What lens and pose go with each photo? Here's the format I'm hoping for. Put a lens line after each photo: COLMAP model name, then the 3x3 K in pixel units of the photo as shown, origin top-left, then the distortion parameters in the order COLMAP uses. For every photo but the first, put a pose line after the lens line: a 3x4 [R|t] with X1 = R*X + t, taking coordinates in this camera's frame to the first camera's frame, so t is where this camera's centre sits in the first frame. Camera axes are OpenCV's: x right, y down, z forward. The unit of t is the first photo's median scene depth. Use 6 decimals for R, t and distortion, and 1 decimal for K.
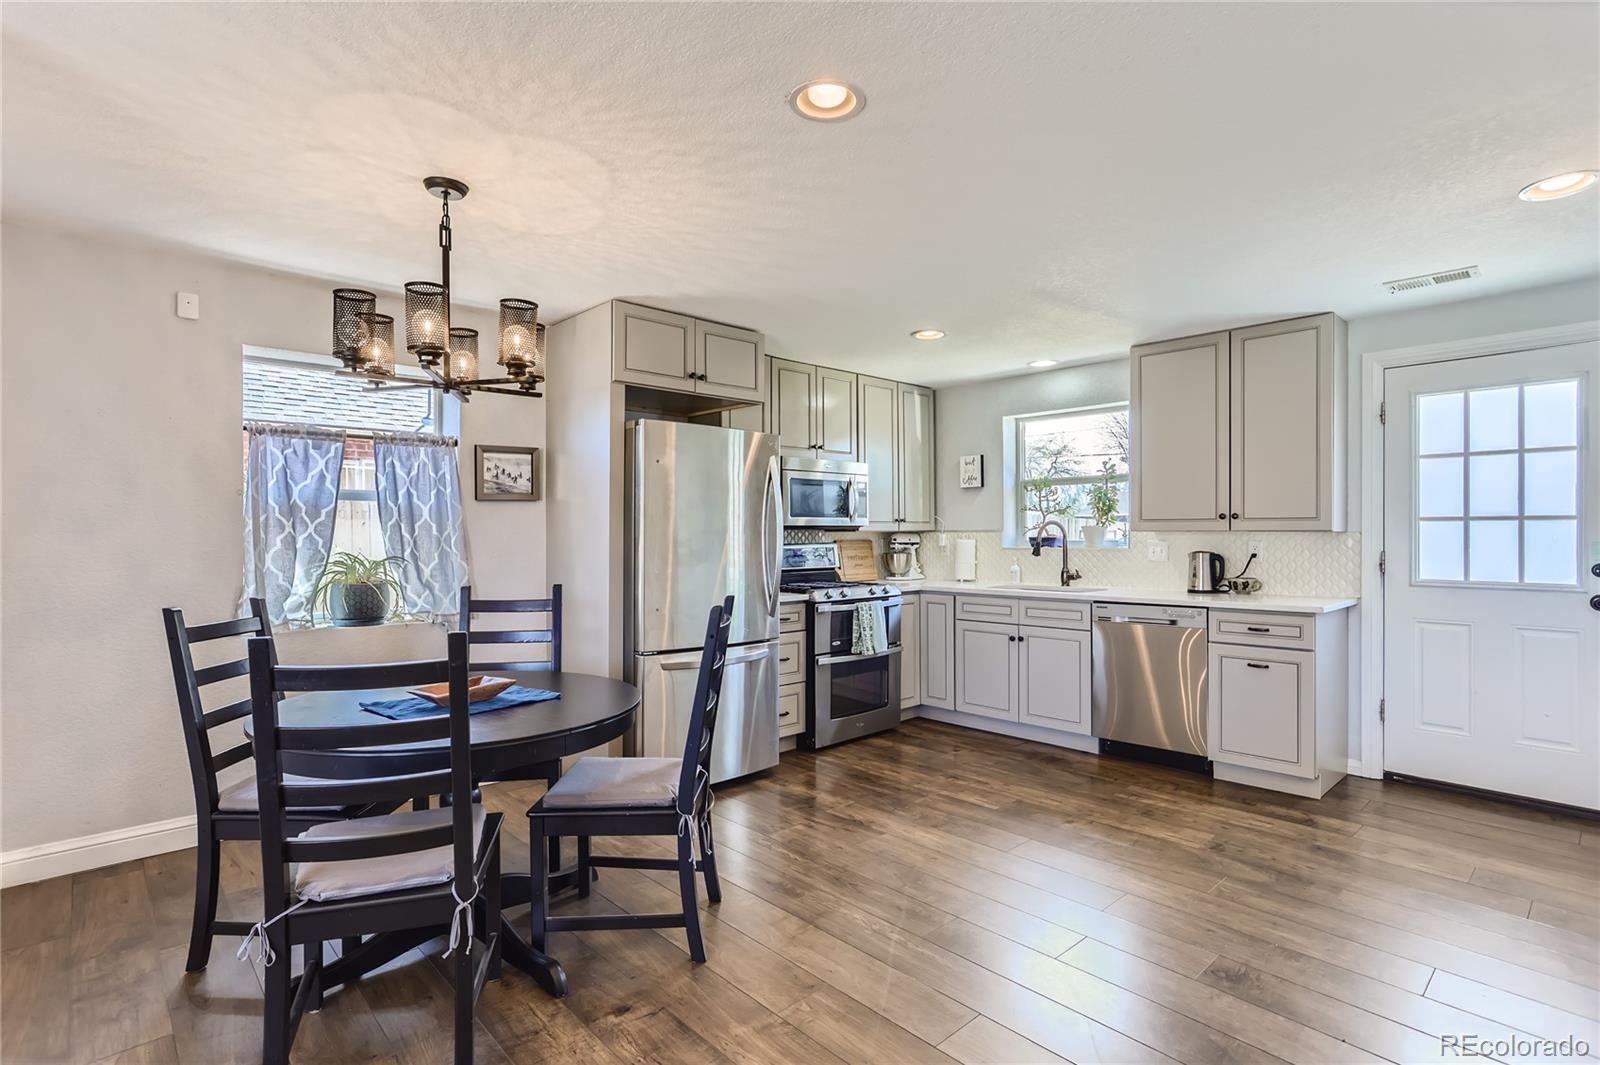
lens RADIAL K [[783.9, 0, 789.8], [0, 783.9, 533.7], [0, 0, 1]] dist [-0.029754, 0.018450]
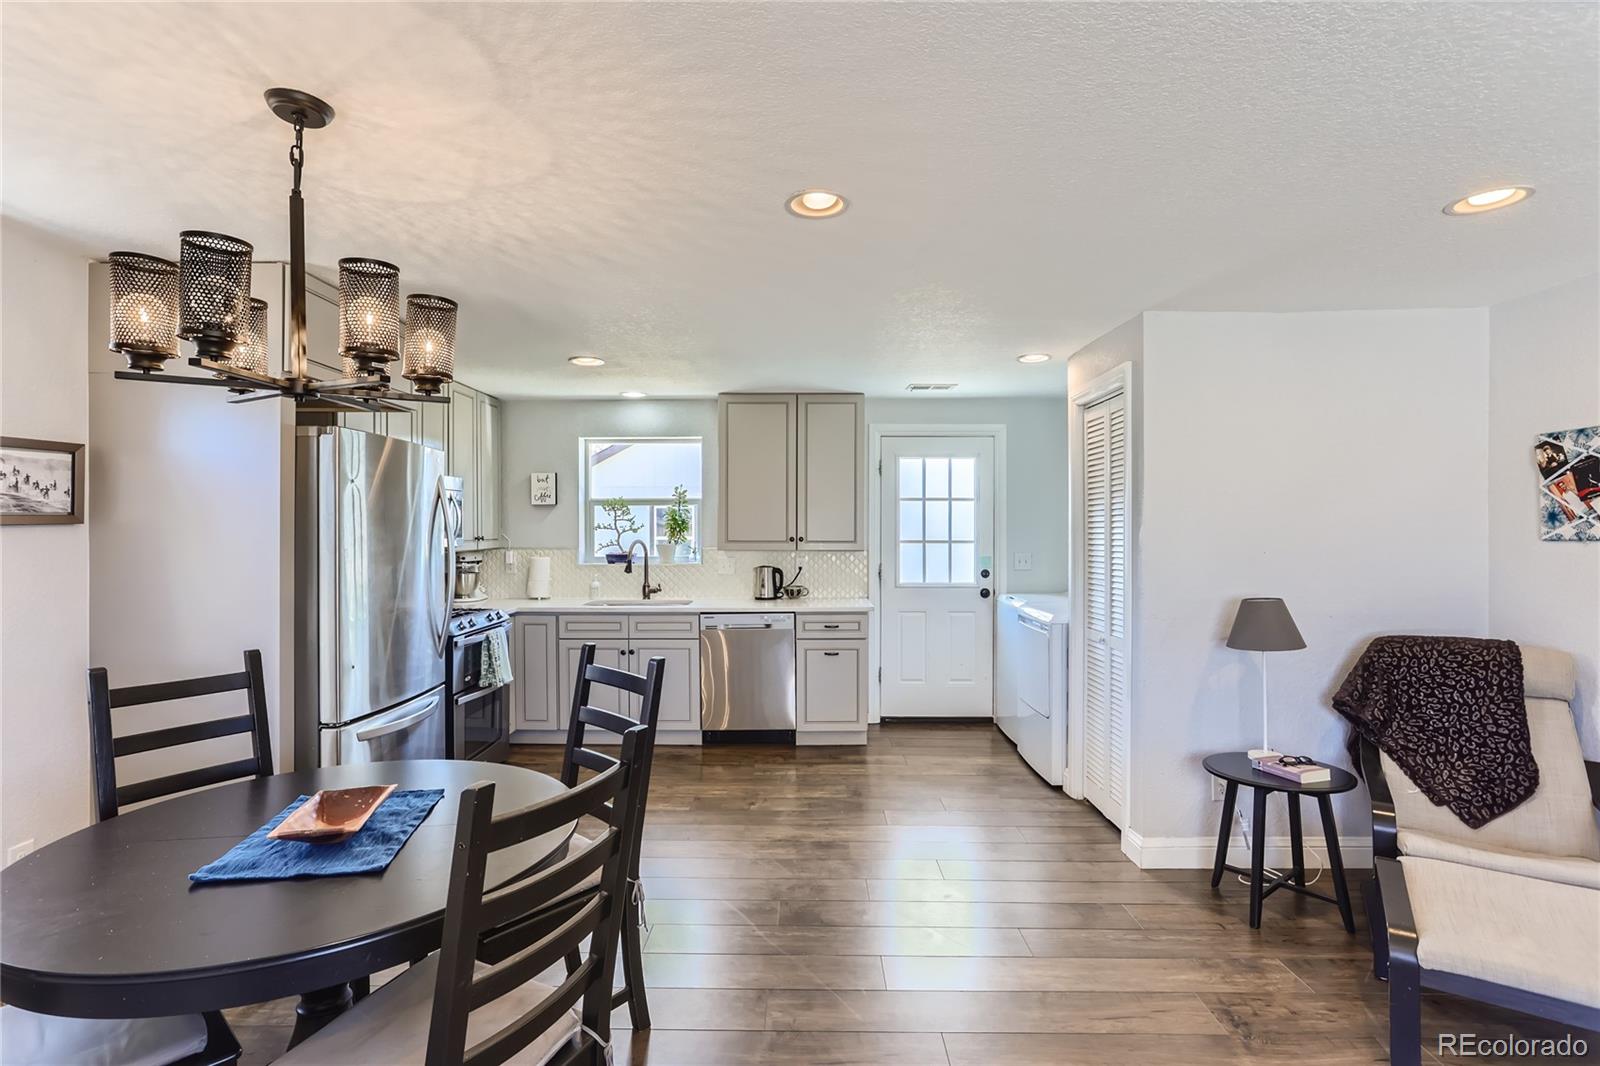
lens RADIAL K [[783.9, 0, 789.6], [0, 783.9, 530.6], [0, 0, 1]] dist [-0.029754, 0.018450]
pose [[0.689025, 0.000247, 0.724737, -0.411940], [-0.001360, 0.999999, 0.000953, -0.041255], [-0.724736, -0.001642, 0.689024, 0.124661]]
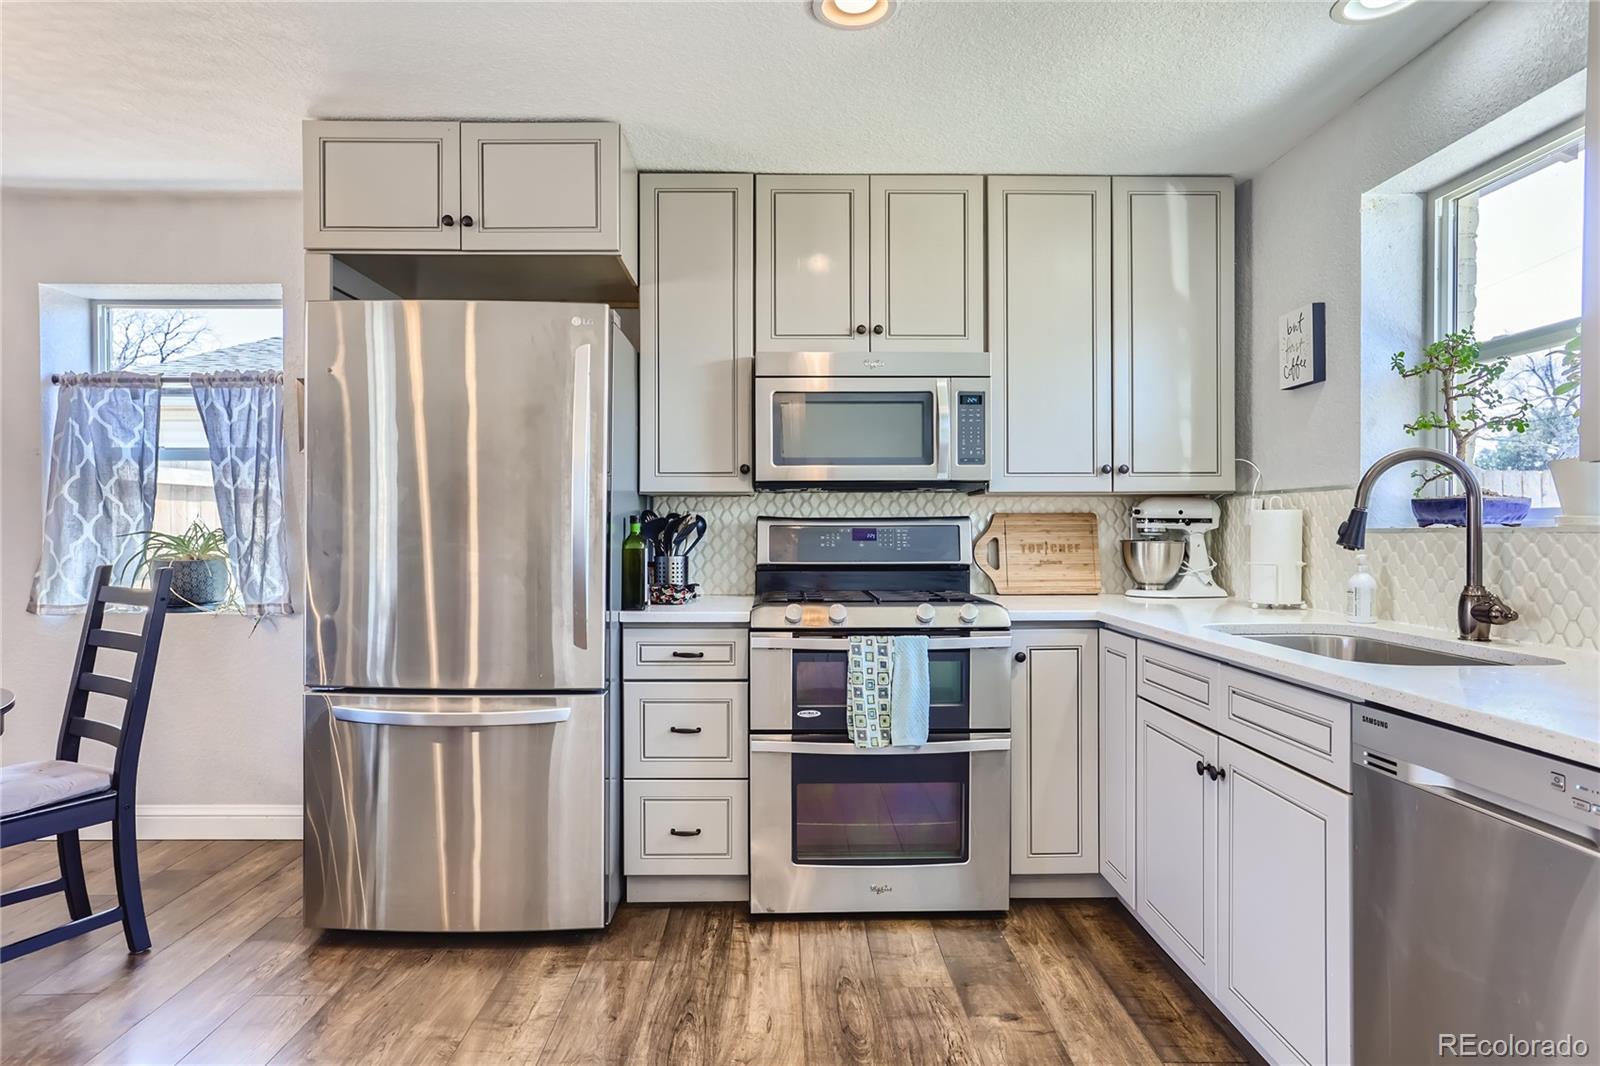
lens RADIAL K [[900.2, 0, 783.6], [0, 900.2, 534.6], [0, 0, 1]] dist [-0.026739, 0.004611]
pose [[0.742453, 0.010535, -0.669816, 0.518384], [-0.002878, 0.999917, 0.012536, 0.022878], [0.669893, -0.007380, 0.742421, 0.685498]]
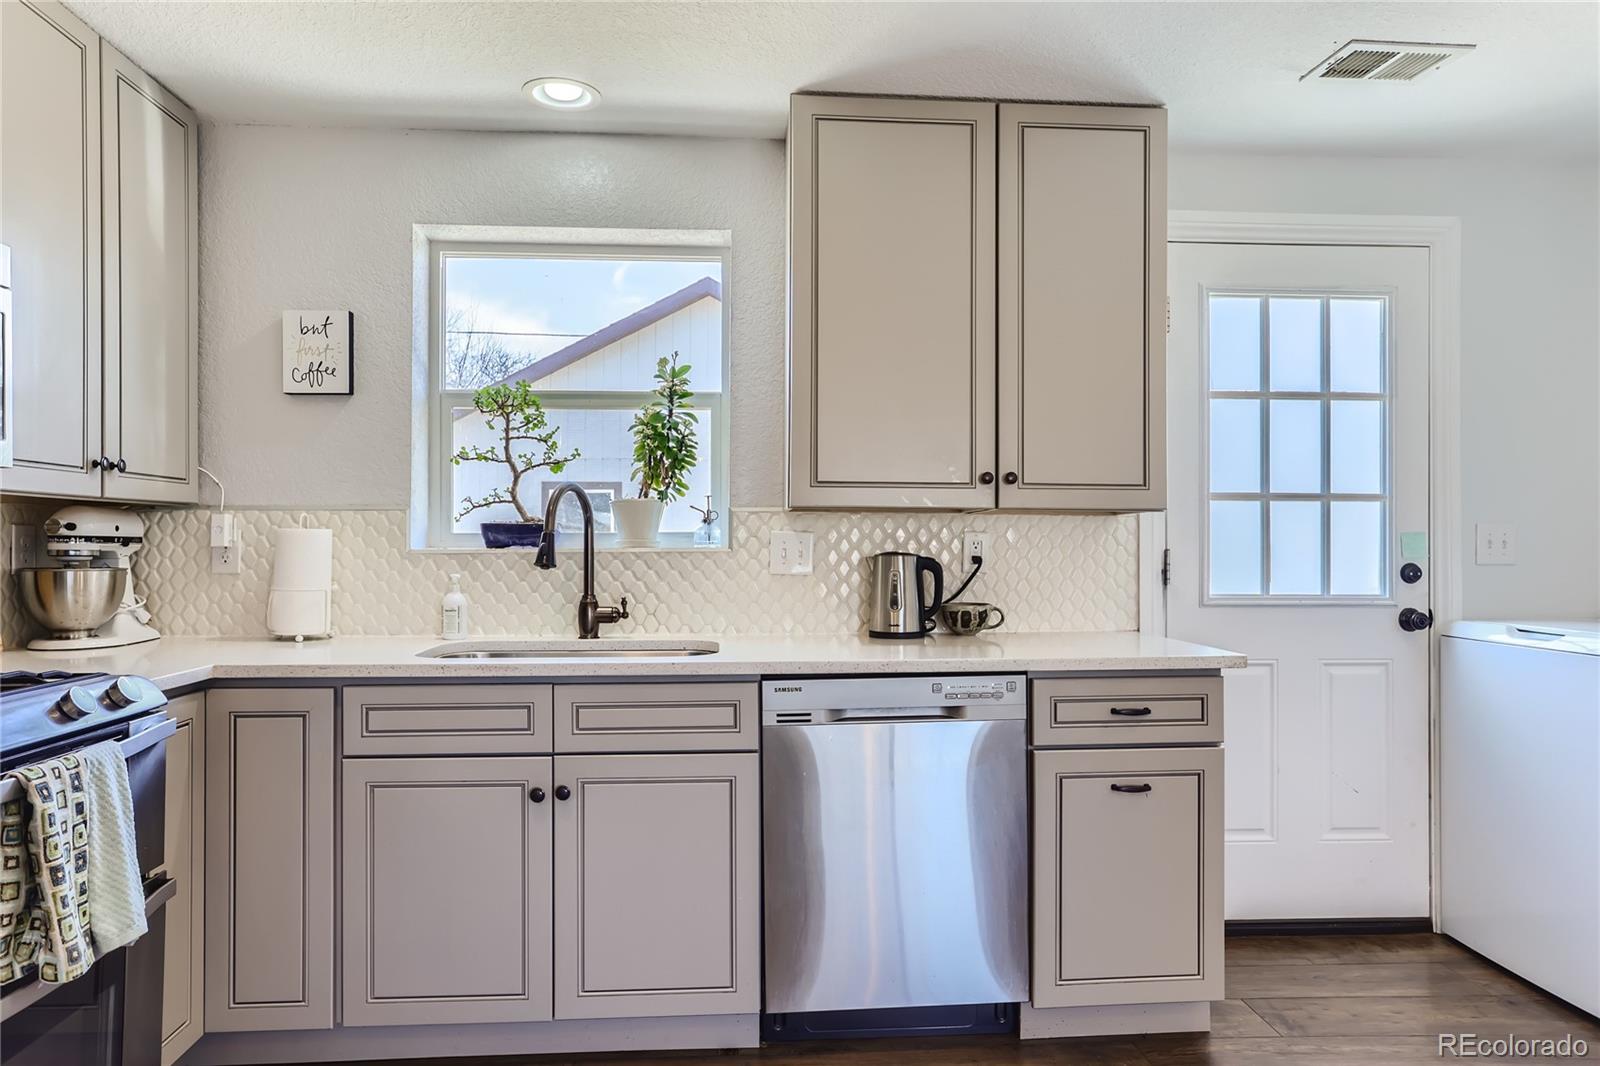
lens RADIAL K [[1003.1, 0, 794.9], [0, 1003.1, 539.7], [0, 0, 1]] dist [-0.010659, 0.015482]
pose [[0.625329, 0.009741, 0.780301, -0.006523], [-0.003631, 0.999948, -0.009573, 0.024091], [-0.780353, 0.003153, 0.625331, 0.761112]]
